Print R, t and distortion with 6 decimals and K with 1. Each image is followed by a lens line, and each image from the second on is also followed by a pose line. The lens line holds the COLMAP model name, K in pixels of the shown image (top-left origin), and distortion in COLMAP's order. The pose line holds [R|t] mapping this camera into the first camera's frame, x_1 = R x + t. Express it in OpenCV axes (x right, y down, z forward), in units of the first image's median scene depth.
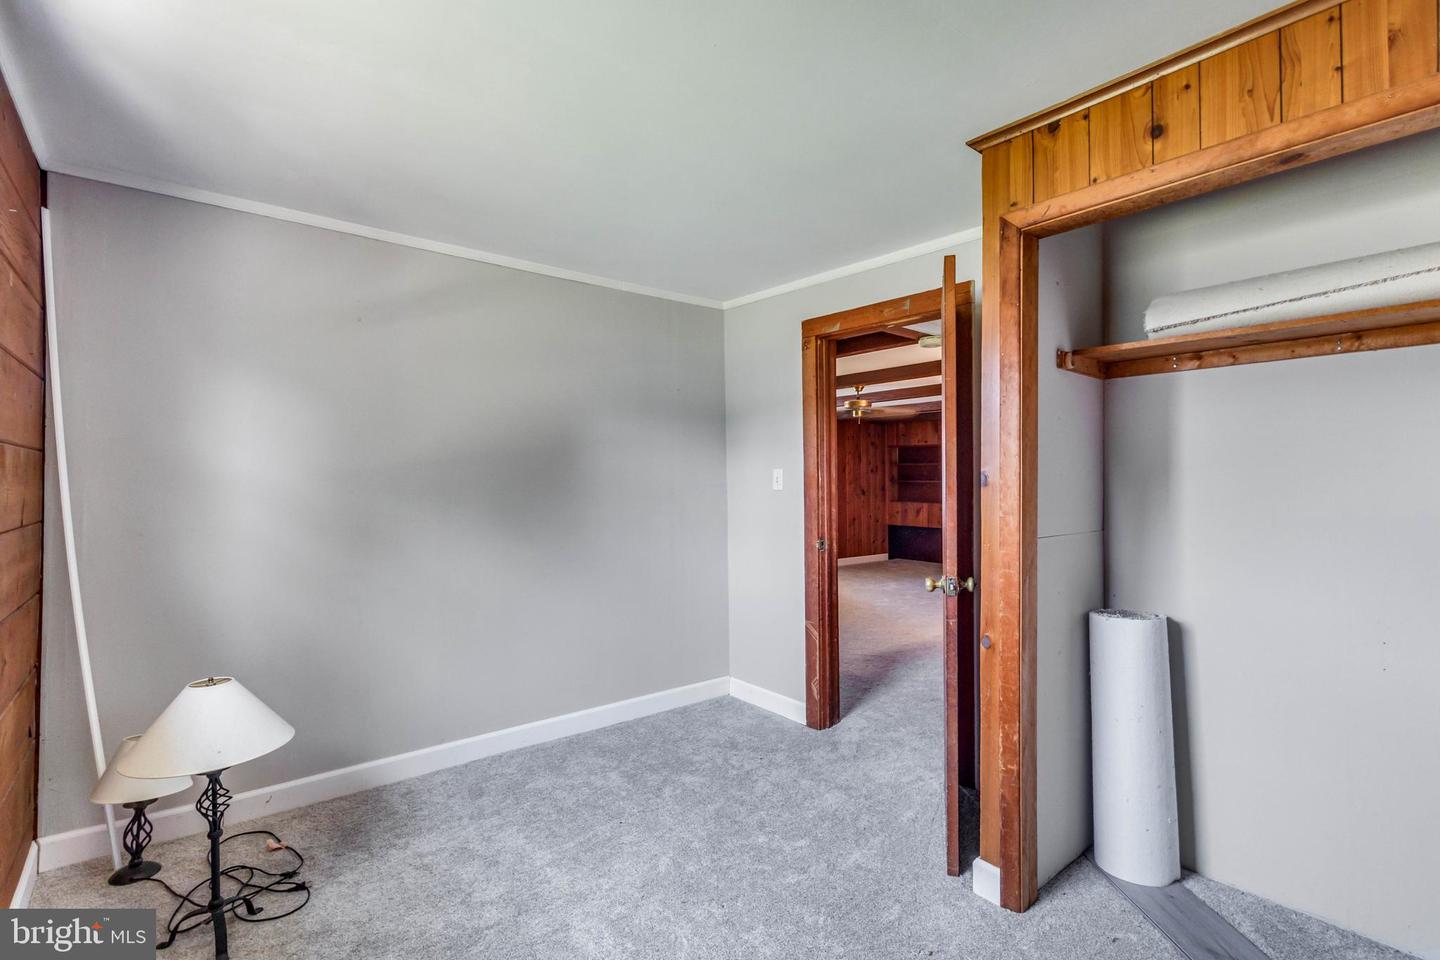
lens RADIAL K [[676.3, 0, 720.9], [0, 676.3, 478.1], [0, 0, 1]] dist [-0.003148, 0.002581]
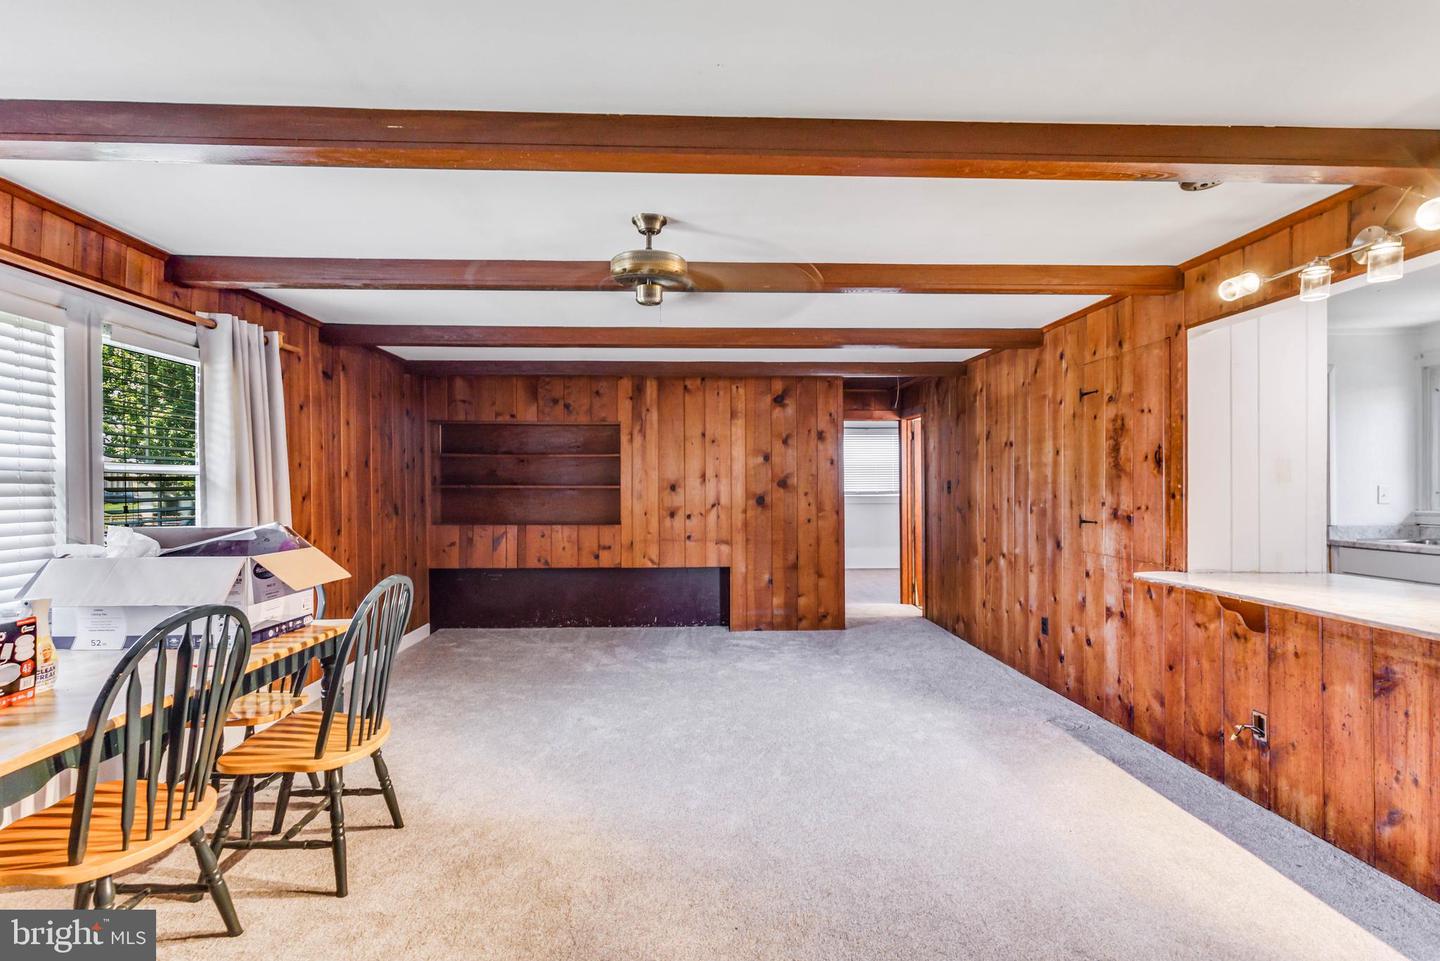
lens RADIAL K [[676.3, 0, 709.9], [0, 676.3, 483.0], [0, 0, 1]] dist [-0.003148, 0.002581]
pose [[0.600125, 0.002590, 0.799902, -0.043944], [-0.002985, 0.999995, -0.000999, 0.001762], [-0.799900, -0.001788, 0.600130, 0.513027]]
